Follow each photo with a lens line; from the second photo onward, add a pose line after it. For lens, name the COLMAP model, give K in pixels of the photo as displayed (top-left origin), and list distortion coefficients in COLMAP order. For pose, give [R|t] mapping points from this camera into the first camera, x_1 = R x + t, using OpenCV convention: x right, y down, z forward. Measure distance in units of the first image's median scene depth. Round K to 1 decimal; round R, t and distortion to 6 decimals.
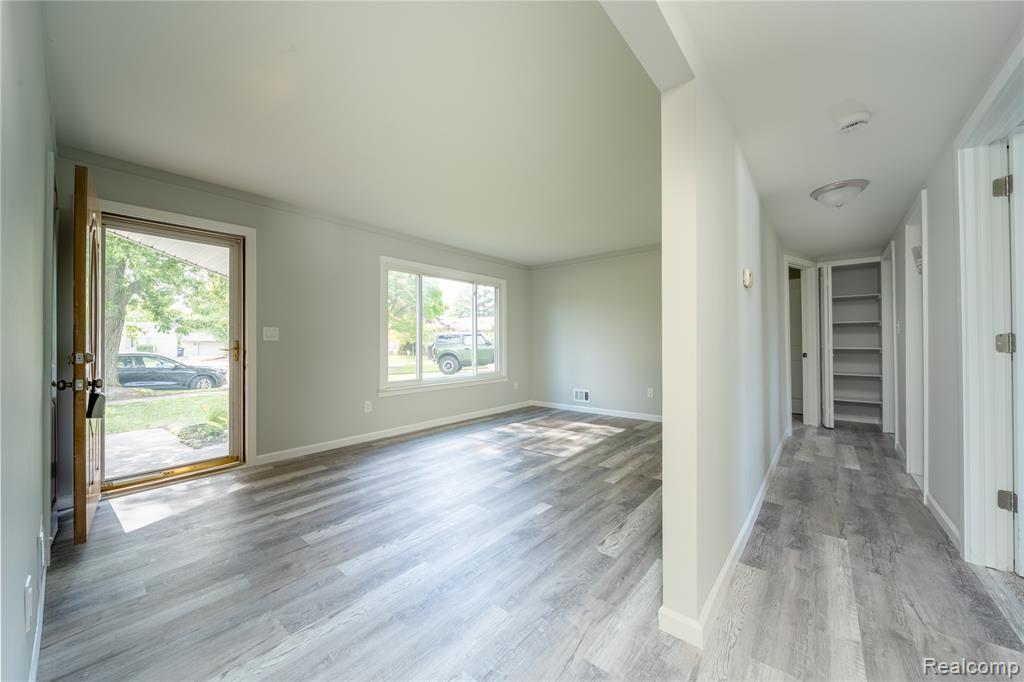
lens RADIAL K [[364.0, 0, 512.0], [0, 364.0, 341.0], [0, 0, 1]] dist [-0.000558, -0.000121]
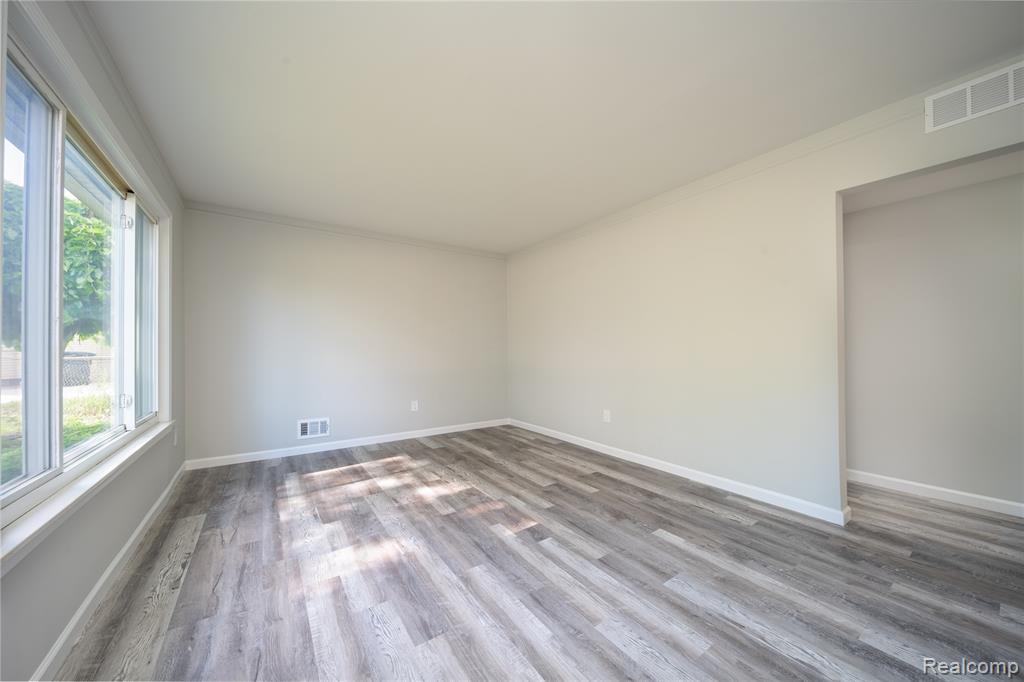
lens RADIAL K [[364.0, 0, 512.0], [0, 364.0, 341.0], [0, 0, 1]] dist [-0.000558, -0.000121]
pose [[0.261306, 0.026421, 0.964894, -0.634740], [-0.002387, 0.999640, -0.026726, 0.011843], [-0.965253, 0.004681, 0.261275, 0.825013]]
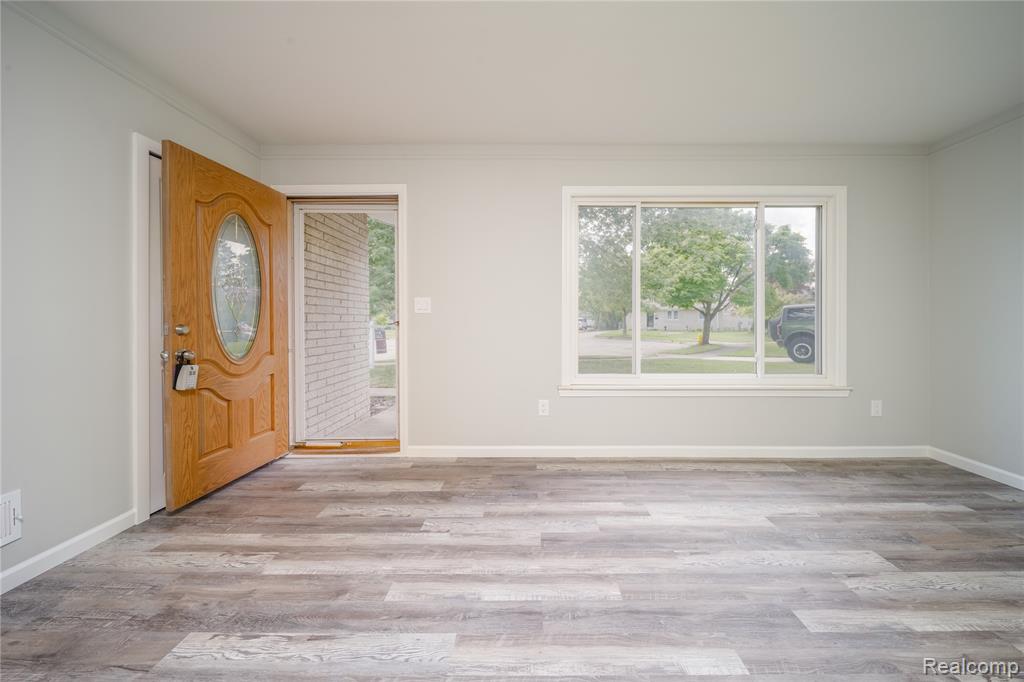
lens RADIAL K [[370.1, 0, 529.1], [0, 370.1, 323.4], [0, 0, 1]] dist [-0.001534, -0.000199]
pose [[0.649267, 0.013610, -0.760439, 0.154042], [-0.000261, 0.999844, 0.017672, 0.007604], [0.760561, -0.011275, 0.649169, 0.655578]]
